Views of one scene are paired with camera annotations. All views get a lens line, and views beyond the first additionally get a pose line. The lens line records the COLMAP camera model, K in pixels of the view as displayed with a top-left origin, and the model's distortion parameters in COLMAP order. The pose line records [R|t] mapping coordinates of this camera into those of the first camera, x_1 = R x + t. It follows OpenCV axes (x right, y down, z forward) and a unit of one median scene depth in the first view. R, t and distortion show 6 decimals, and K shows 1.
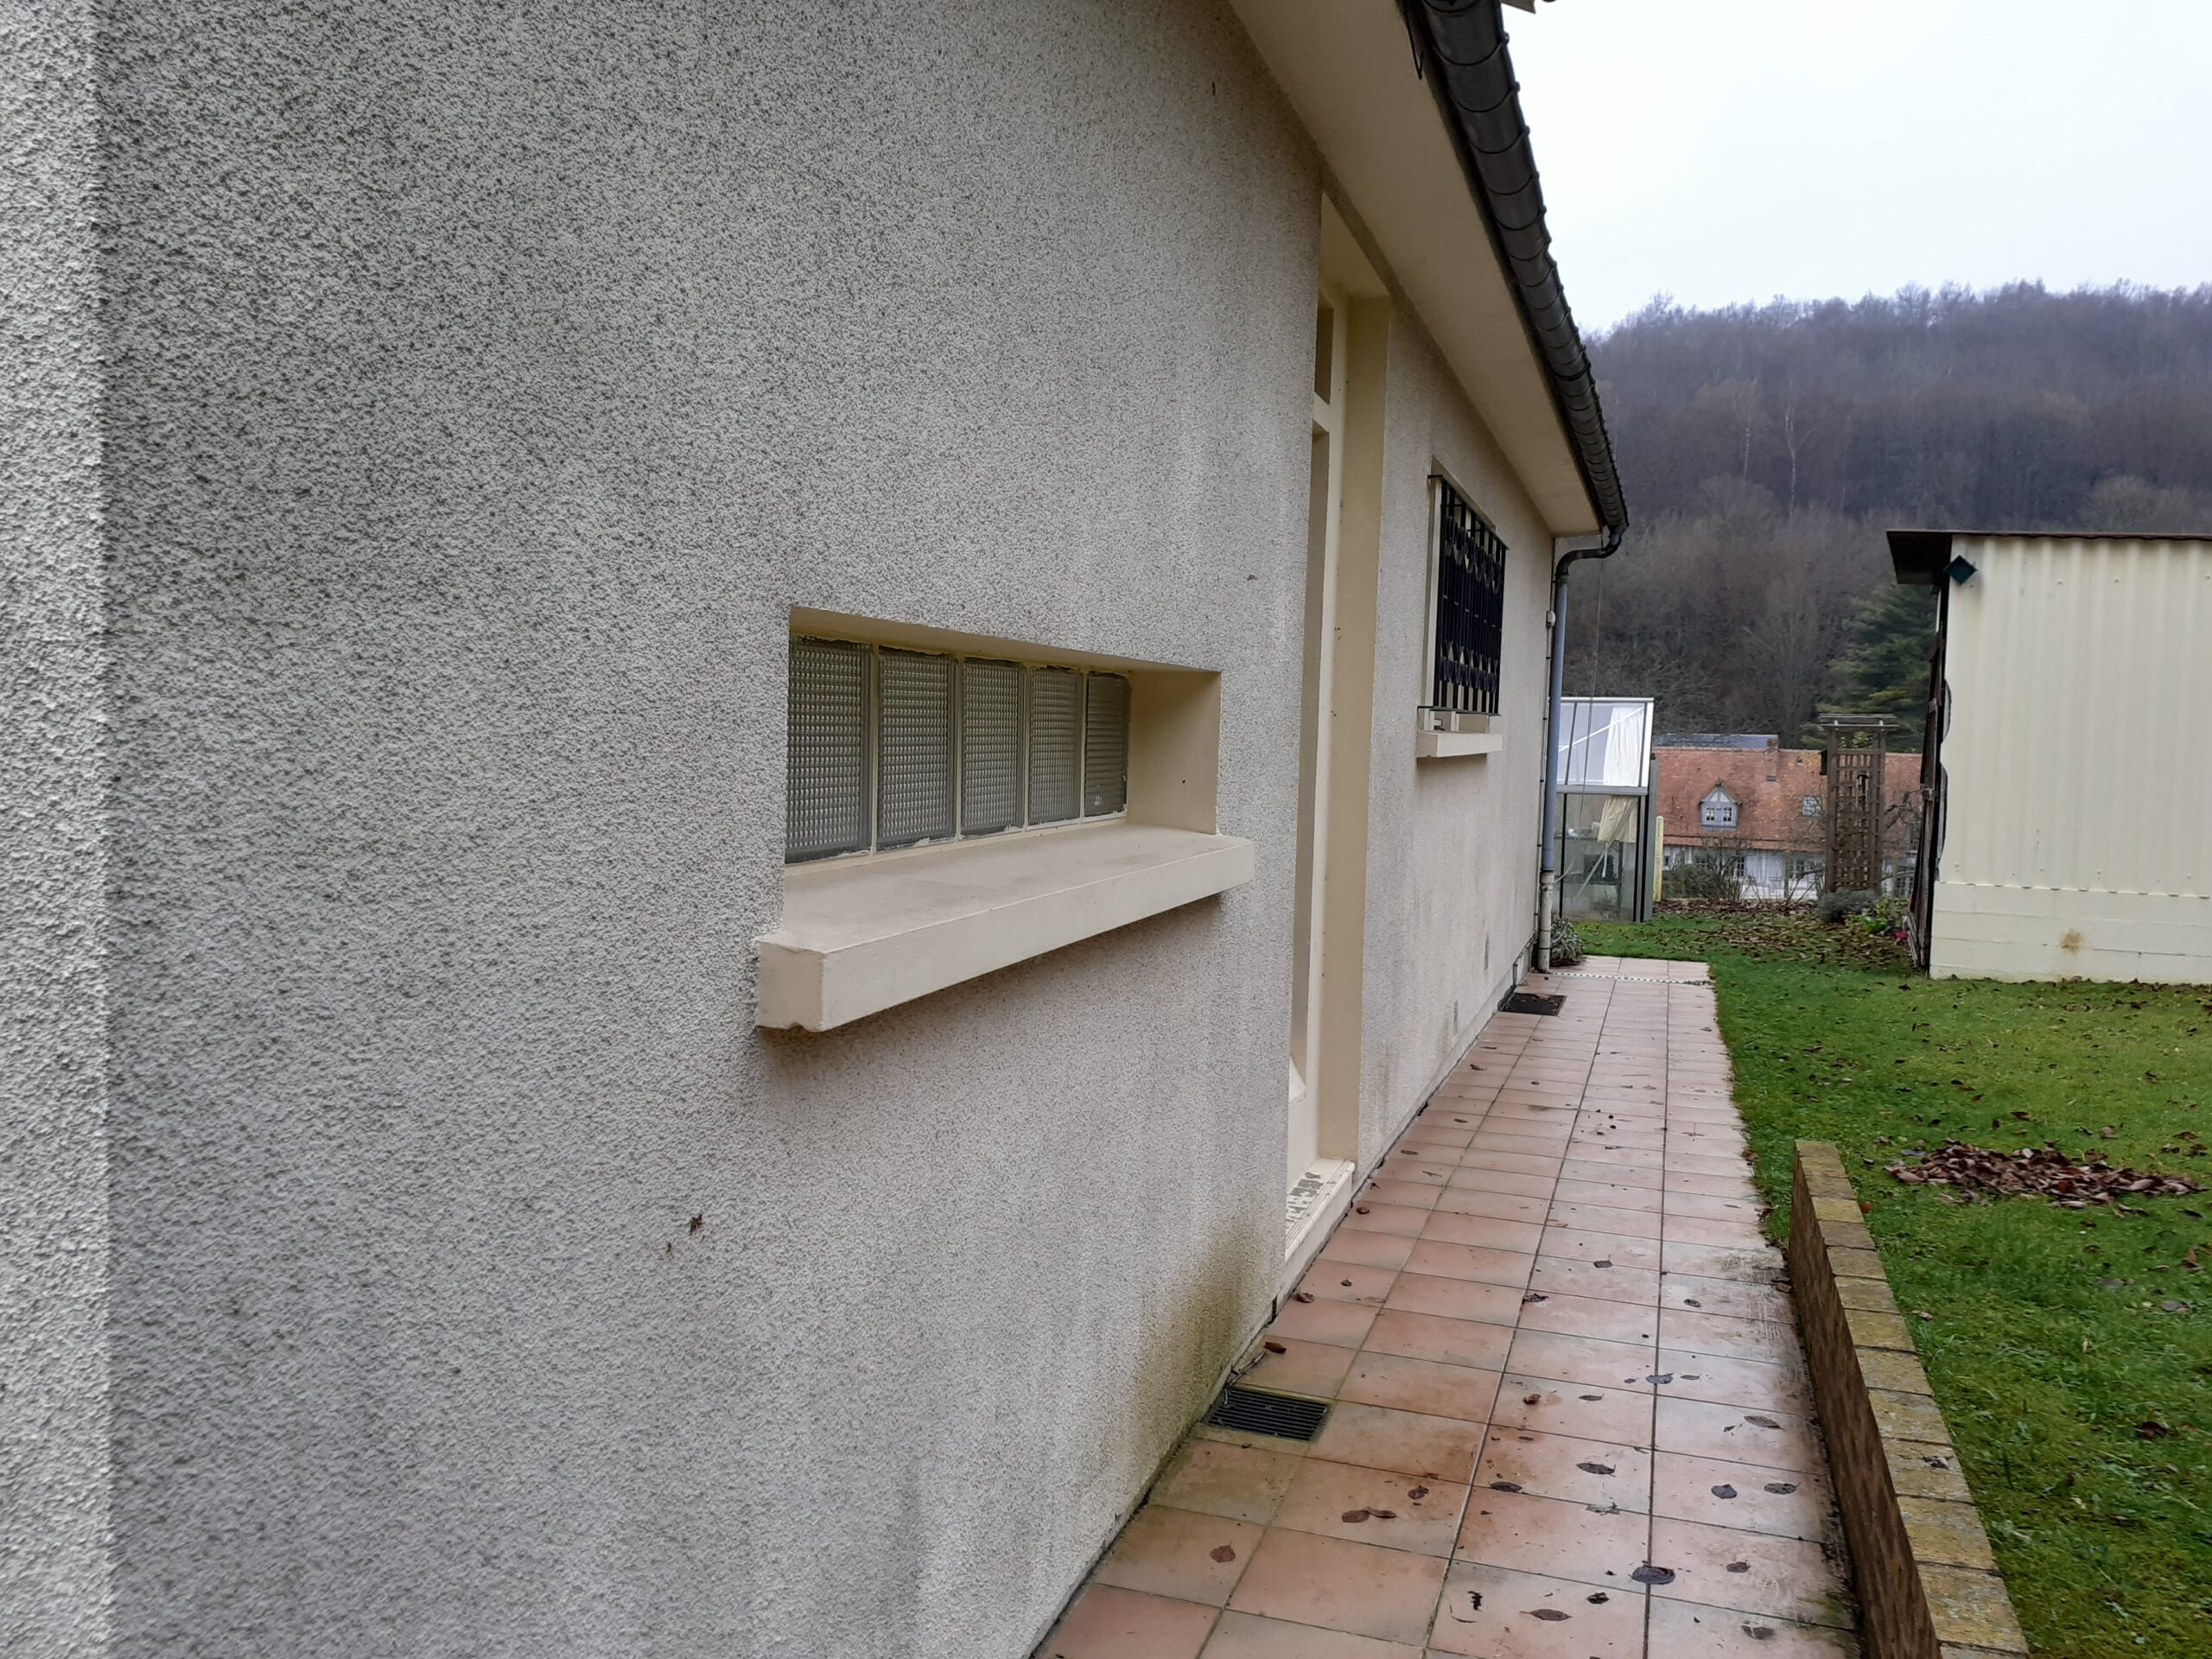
lens RADIAL K [[1762.6, 0, 1106.0], [0, 1762.6, 829.5], [0, 0, 1]] dist [0.103300, -0.053452]
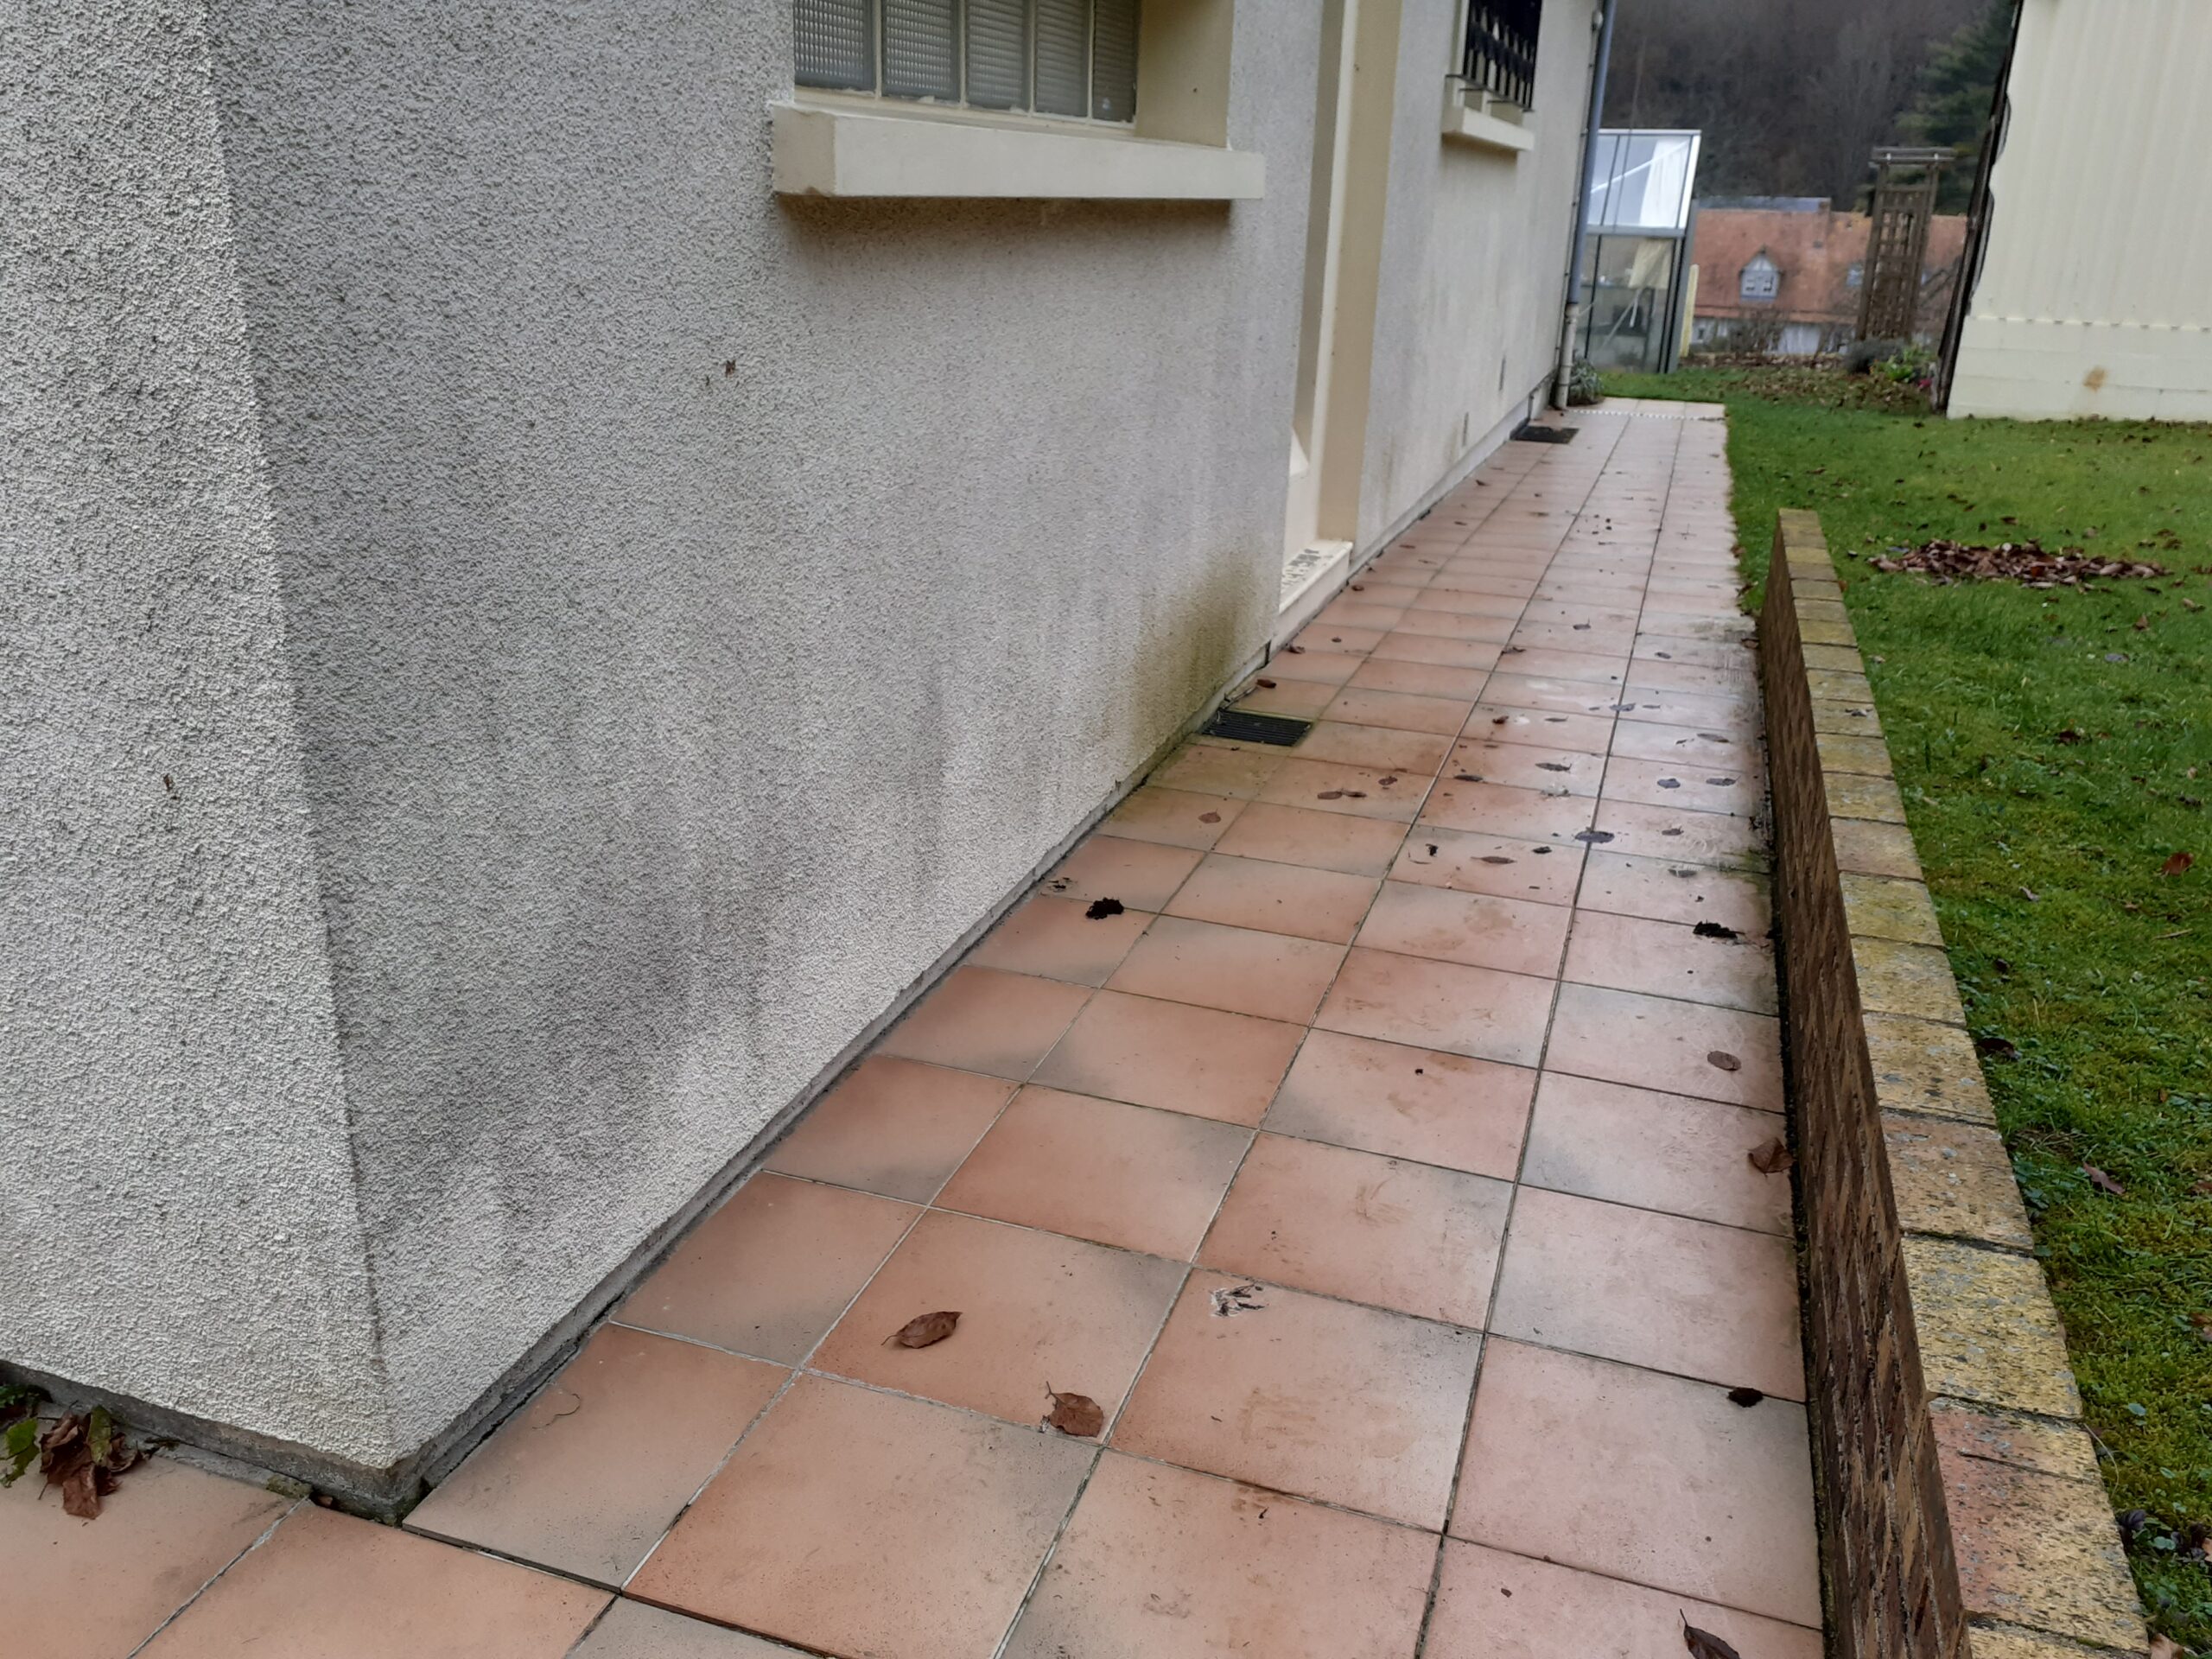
lens RADIAL K [[1774.5, 0, 1098.0], [0, 1774.5, 757.1], [0, 0, 1]] dist [0.062651, -0.011251]
pose [[0.999857, 0.014565, -0.008585, 0.003451], [-0.012001, 0.969074, 0.246480, 0.077545], [0.011910, -0.246341, 0.969110, -0.050502]]
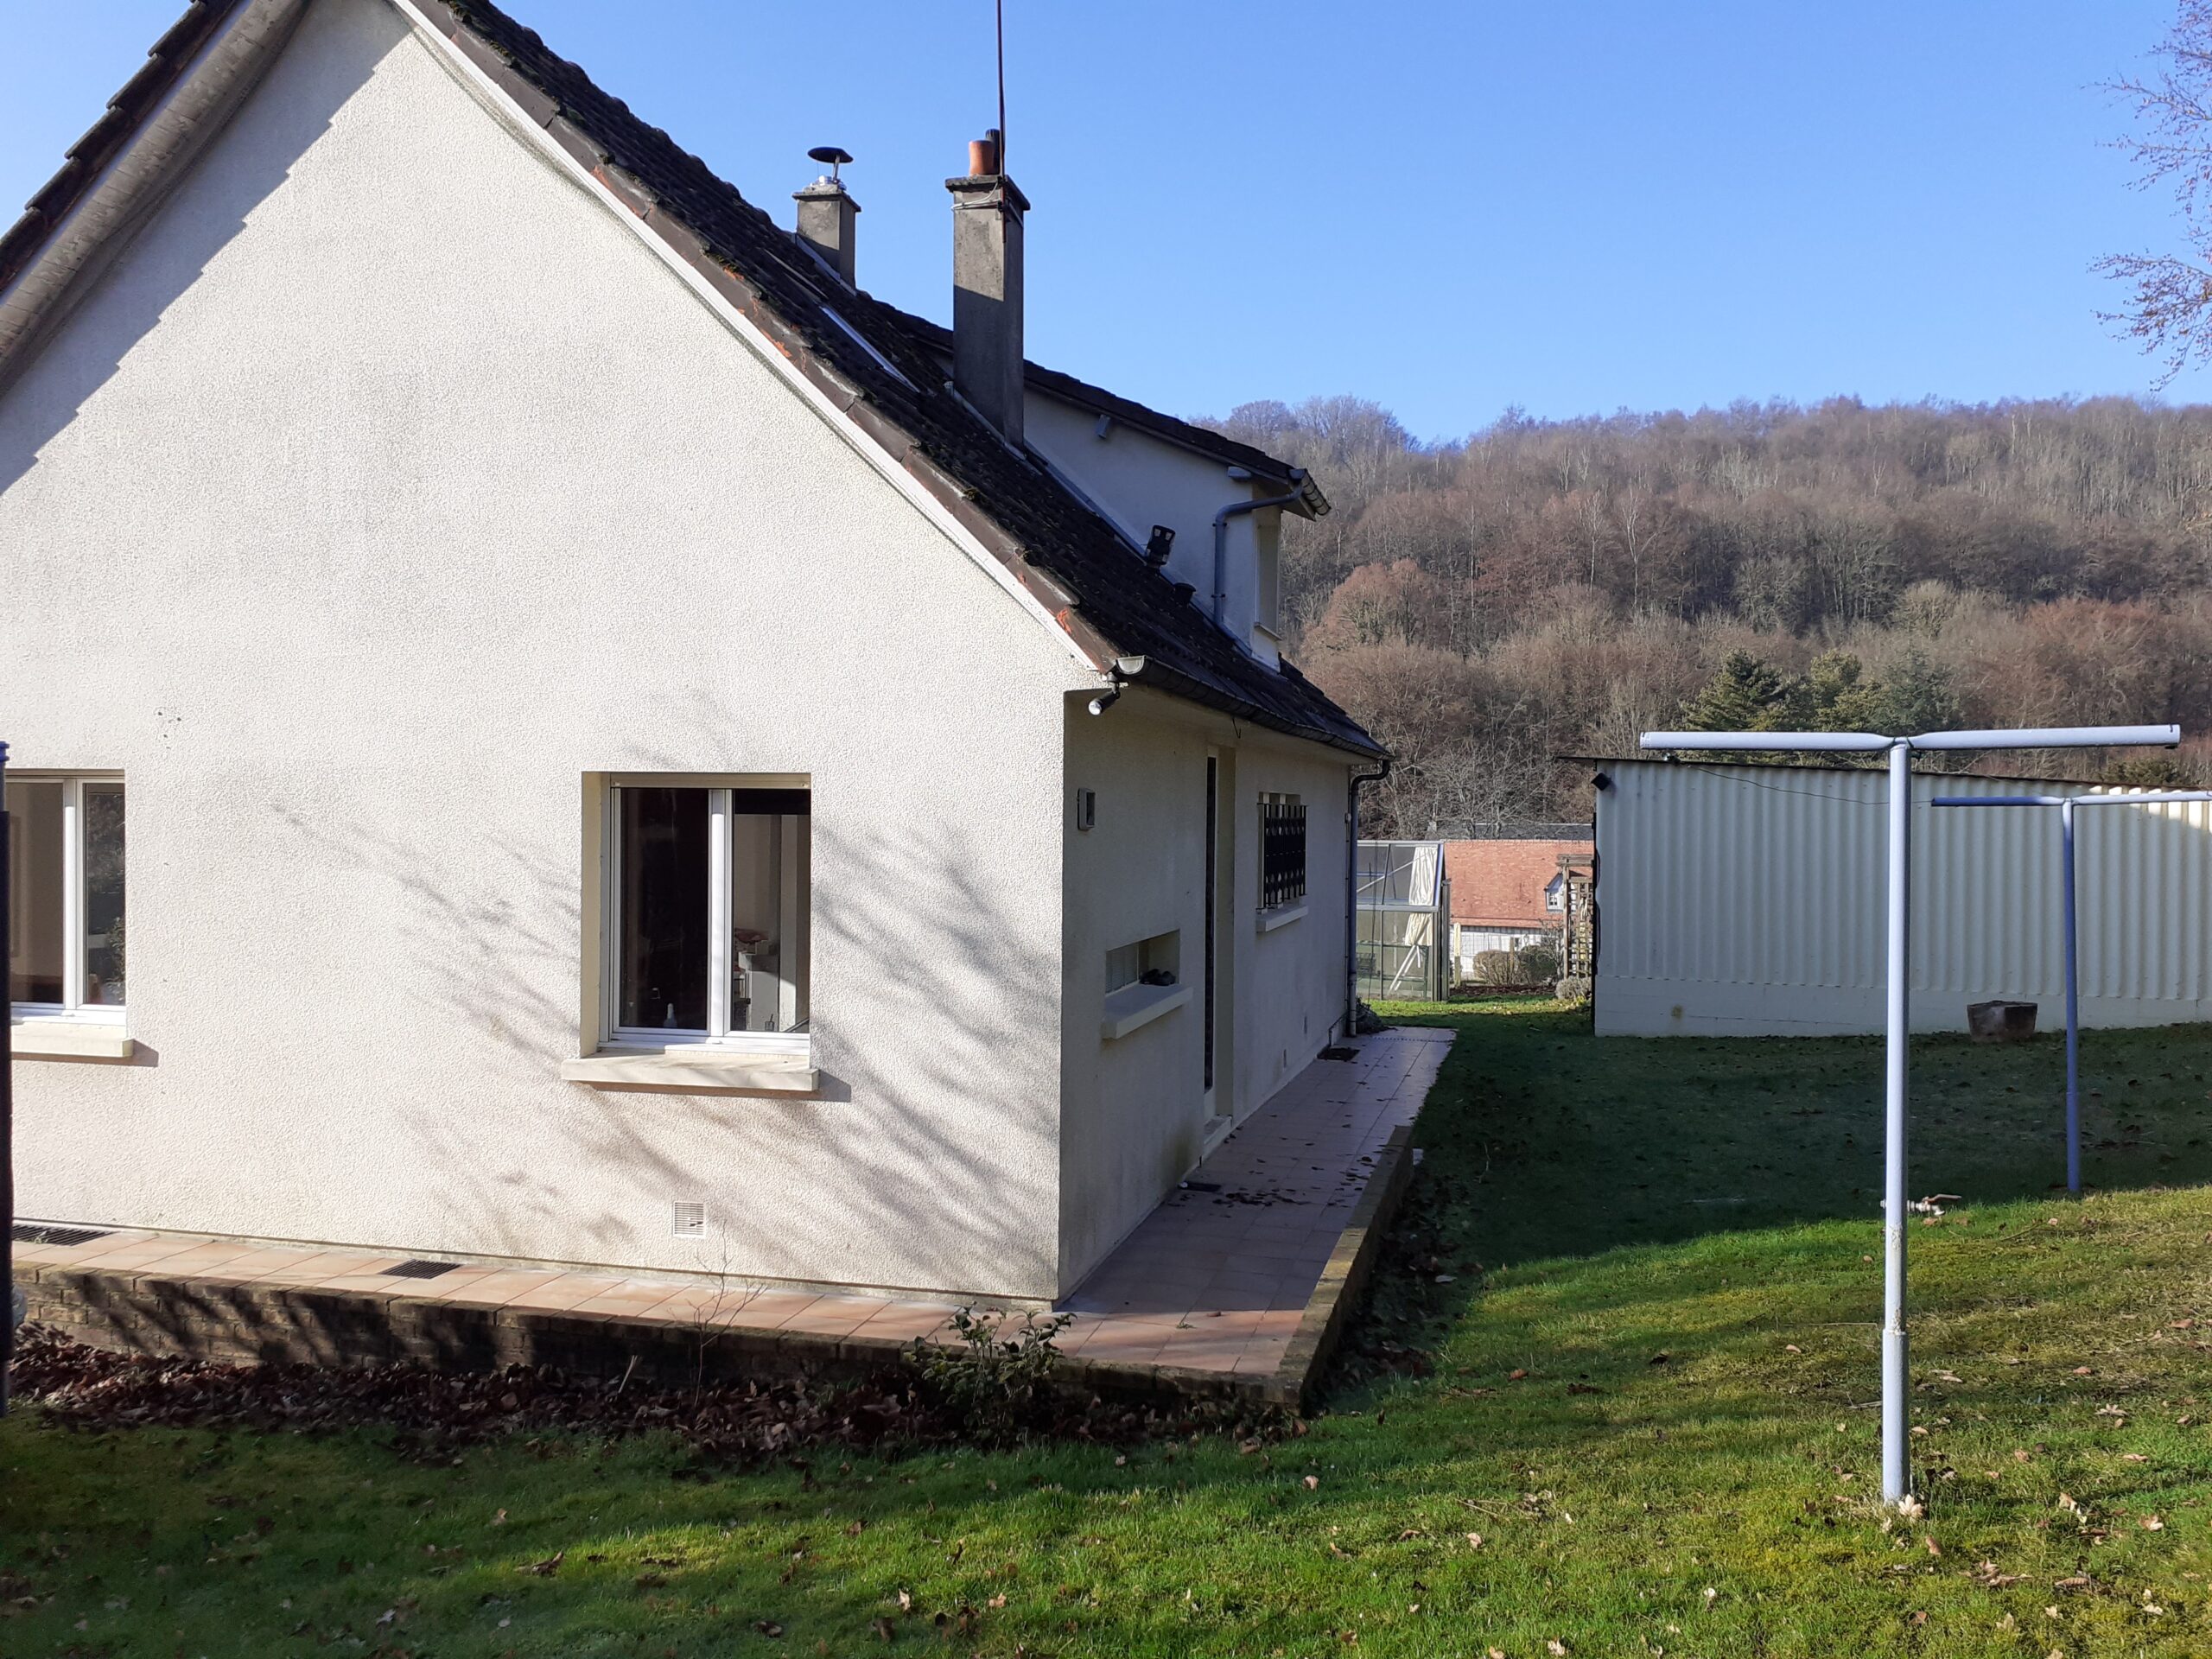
lens RADIAL K [[1762.6, 0, 1106.0], [0, 1762.6, 829.5], [0, 0, 1]] dist [0.103300, -0.053452]
pose [[0.997896, -0.009670, 0.064116, -0.221822], [0.012497, 0.998961, -0.043835, -0.115014], [-0.063625, 0.044544, 0.996979, -1.732150]]
